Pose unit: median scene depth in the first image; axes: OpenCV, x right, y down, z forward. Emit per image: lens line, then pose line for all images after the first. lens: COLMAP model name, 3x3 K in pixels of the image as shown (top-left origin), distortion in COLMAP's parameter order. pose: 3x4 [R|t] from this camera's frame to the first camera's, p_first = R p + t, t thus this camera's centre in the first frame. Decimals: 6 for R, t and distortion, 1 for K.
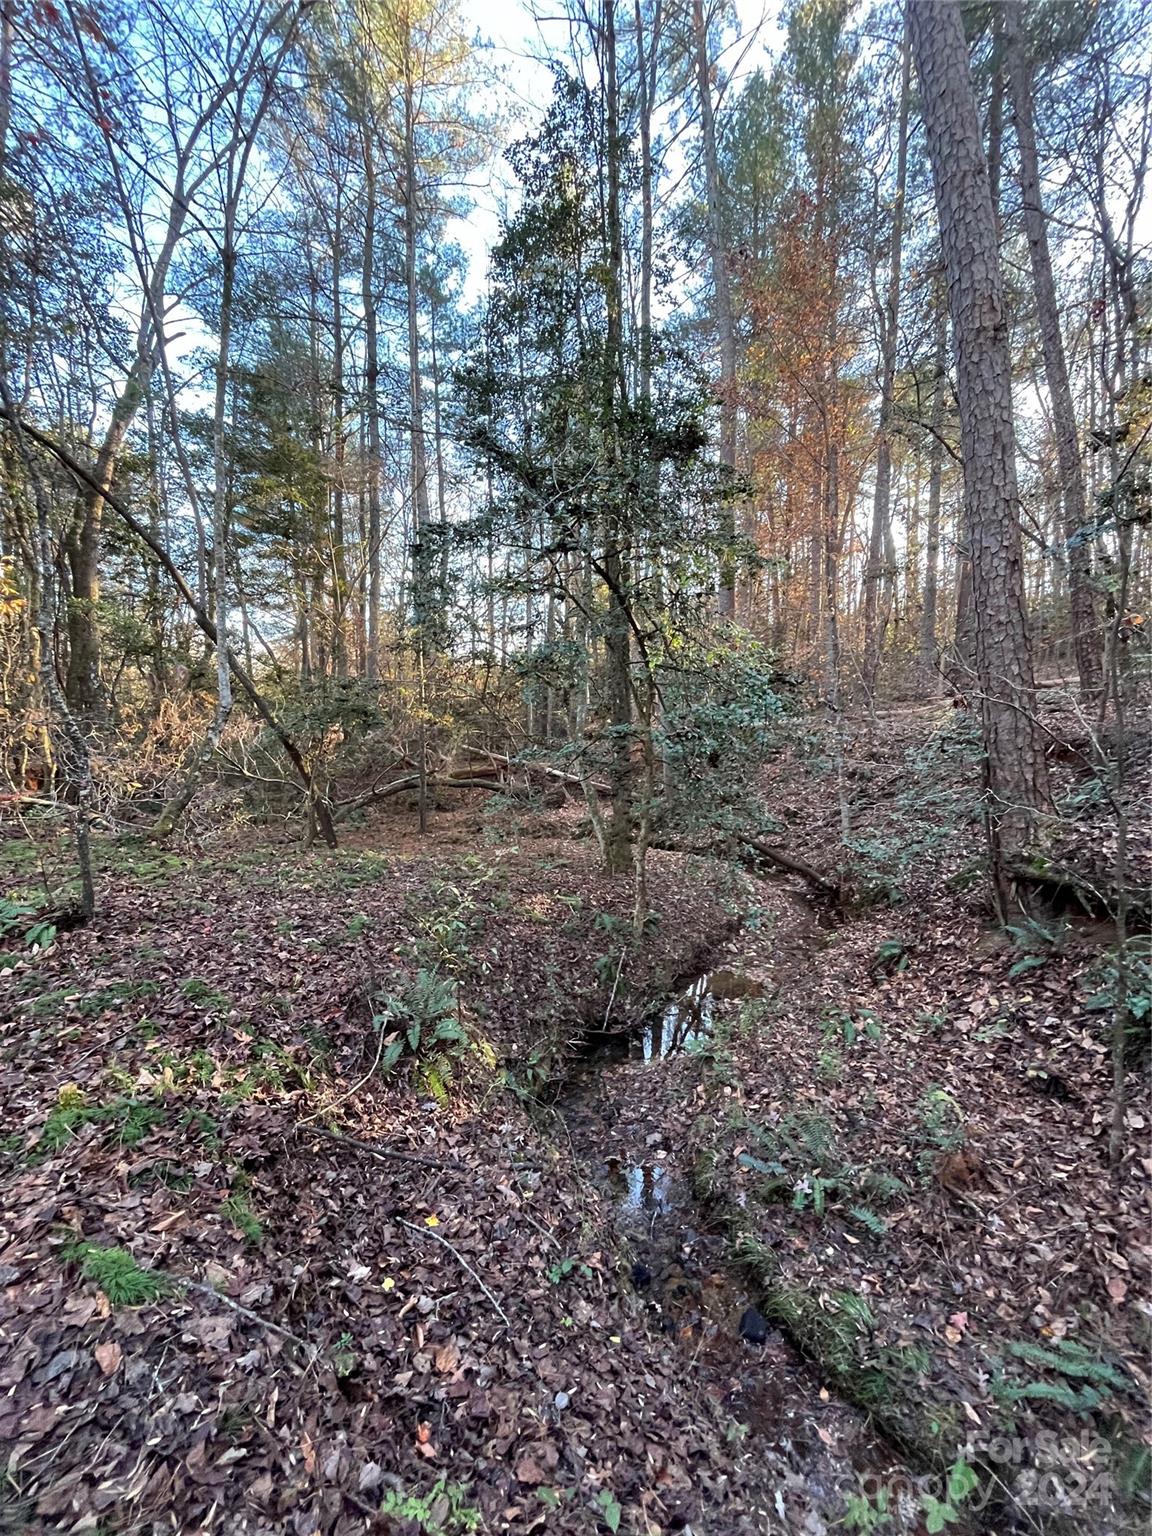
lens RADIAL K [[614.7, 0, 572.9], [0, 614.7, 766.4], [0, 0, 1]] dist [-0.002032, -0.000604]
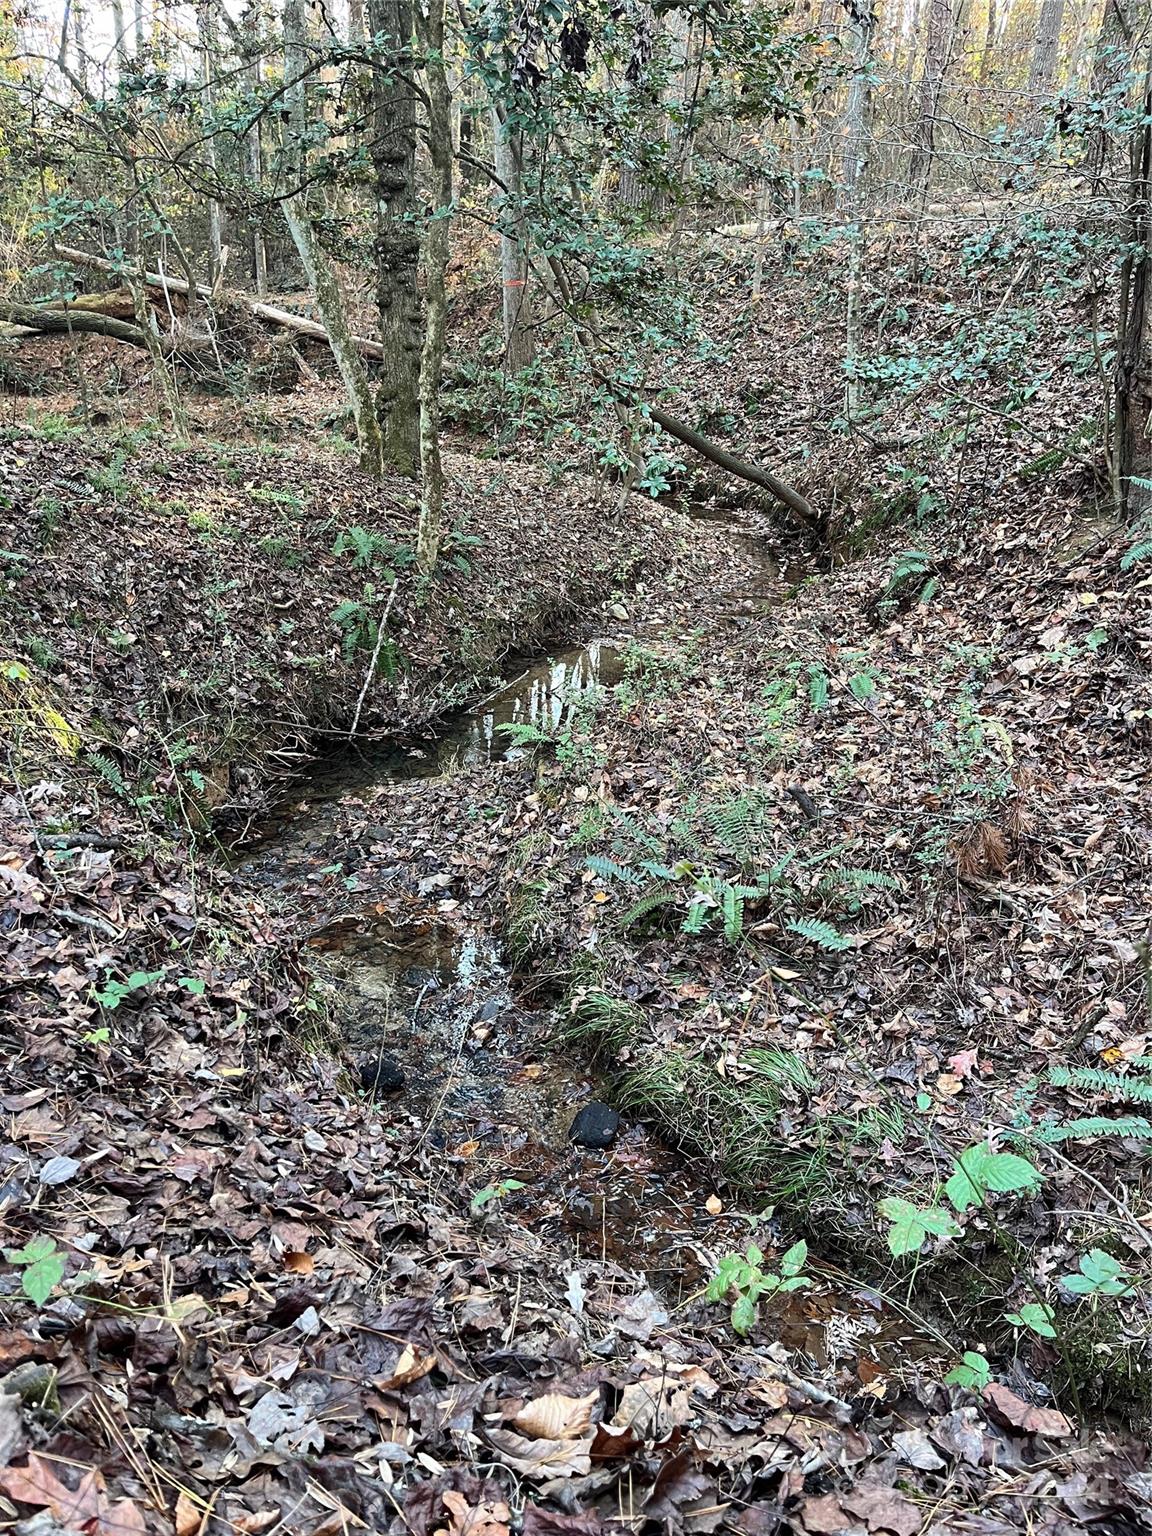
lens RADIAL K [[1167.3, 0, 580.1], [0, 1167.3, 769.9], [0, 0, 1]] dist [0.049415, -0.078228]
pose [[0.980981, -0.040866, 0.189752, 0.092502], [-0.022789, 0.946576, 0.321674, 0.268967], [-0.192760, -0.319881, 0.927642, 0.152242]]
